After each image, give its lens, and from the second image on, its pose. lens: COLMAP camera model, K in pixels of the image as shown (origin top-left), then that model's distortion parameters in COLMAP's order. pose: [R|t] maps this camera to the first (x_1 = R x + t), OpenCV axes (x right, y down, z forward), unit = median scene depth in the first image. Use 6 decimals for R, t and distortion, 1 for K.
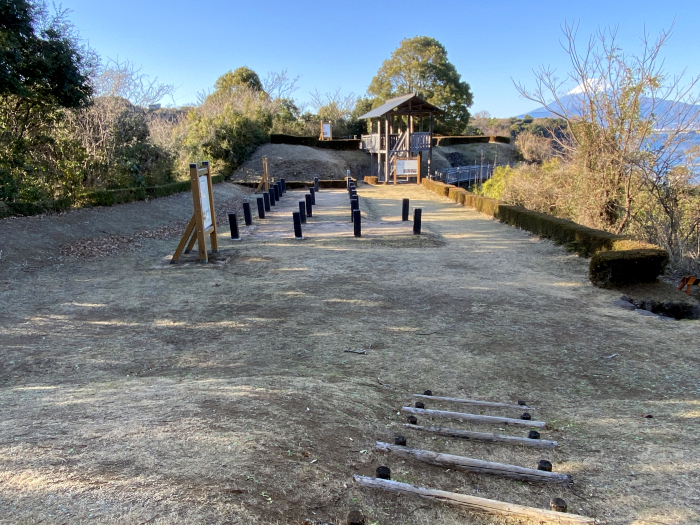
lens RADIAL K [[483.7, 0, 350.0], [0, 483.7, 262.5], [0, 0, 1]] dist [0.000383, 0.000130]
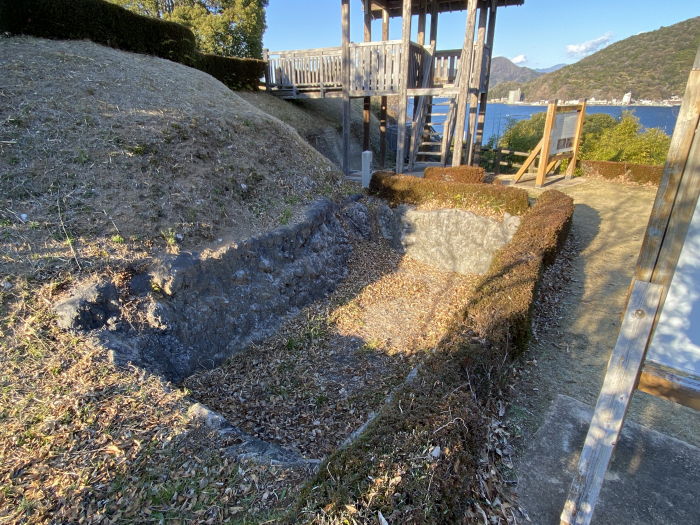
lens RADIAL K [[409.9, 0, 350.0], [0, 409.9, 262.5], [0, 0, 1]] dist [0.016561, -0.001191]
pose [[0.670263, -0.262382, 0.694193, -0.199463], [0.170840, 0.964843, 0.199728, -0.166512], [-0.722192, -0.015275, 0.691524, 0.775823]]
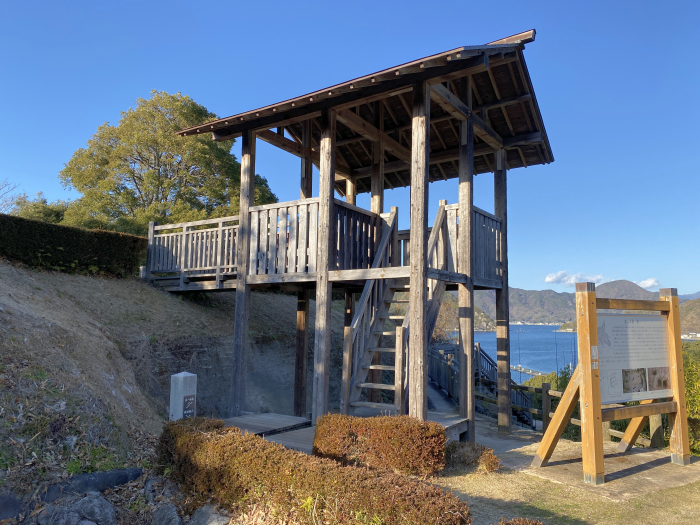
lens RADIAL K [[516.8, 0, 350.0], [0, 516.8, 262.5], [0, 0, 1]] dist [0.047884, -0.008115]
pose [[0.785717, 0.103981, 0.609785, -0.059777], [0.113780, 0.944659, -0.307691, -0.158594], [-0.608033, 0.311139, 0.730403, 0.792455]]
